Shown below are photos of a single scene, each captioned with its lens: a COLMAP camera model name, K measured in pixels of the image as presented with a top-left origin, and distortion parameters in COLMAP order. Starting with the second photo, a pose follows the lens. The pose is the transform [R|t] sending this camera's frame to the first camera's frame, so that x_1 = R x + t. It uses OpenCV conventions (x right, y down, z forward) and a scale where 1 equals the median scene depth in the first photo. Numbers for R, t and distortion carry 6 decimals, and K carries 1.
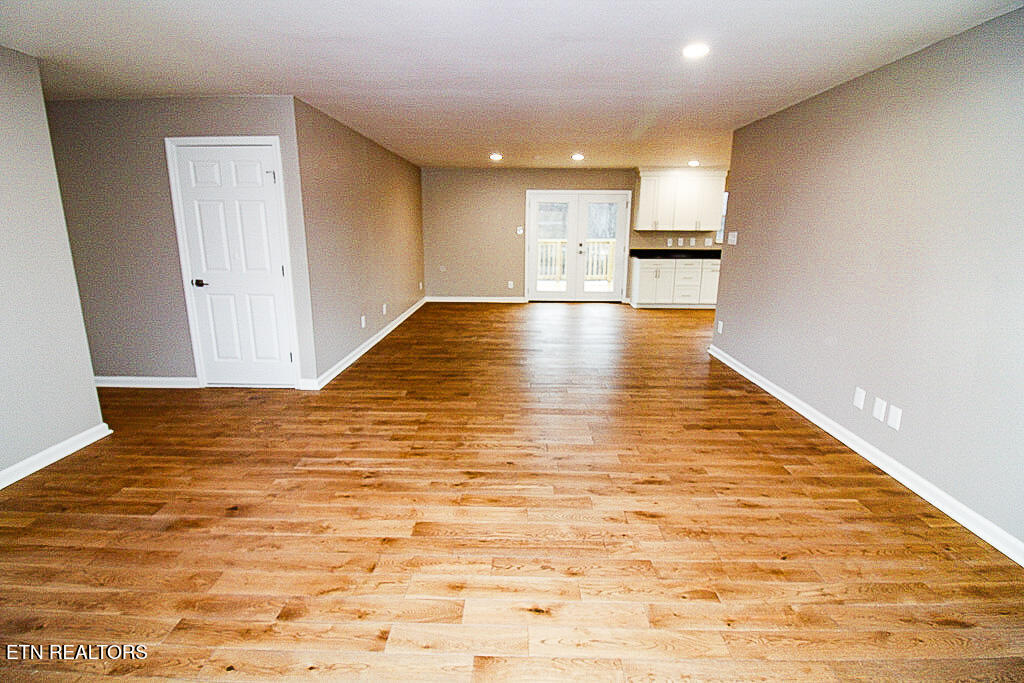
lens RADIAL K [[473.8, 0, 509.8], [0, 473.8, 327.5], [0, 0, 1]] dist [-0.004231, -0.009104]
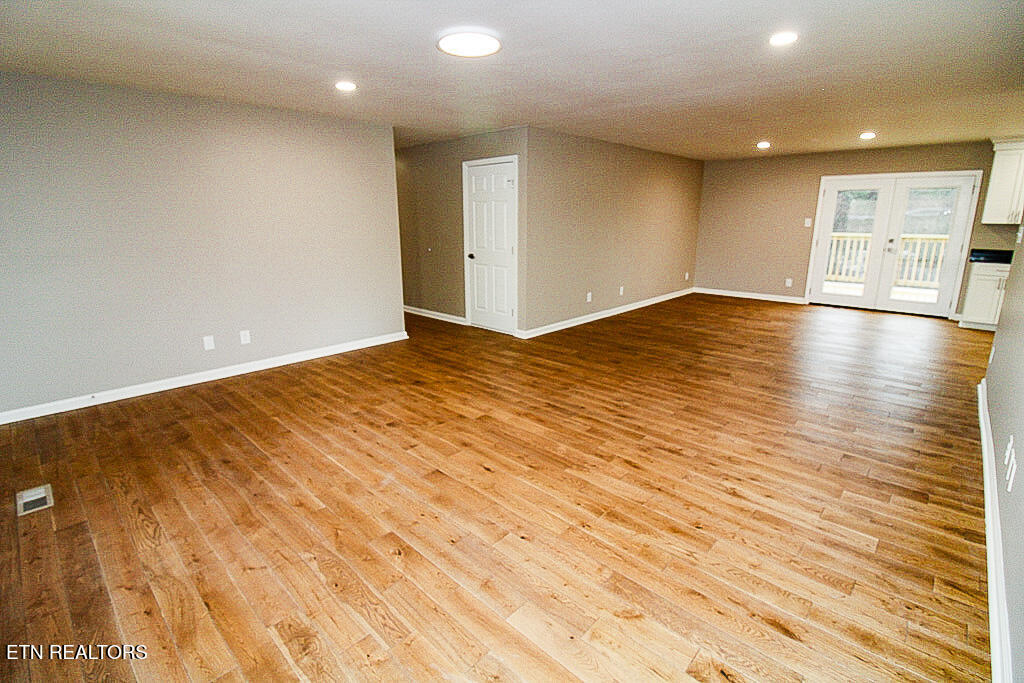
lens RADIAL K [[473.8, 0, 519.1], [0, 473.8, 336.1], [0, 0, 1]] dist [-0.004231, -0.009104]
pose [[0.746800, 0.156721, -0.646319, 0.512177], [-0.135057, 0.987325, 0.083355, 0.012671], [0.651191, 0.025040, 0.758501, -0.056967]]
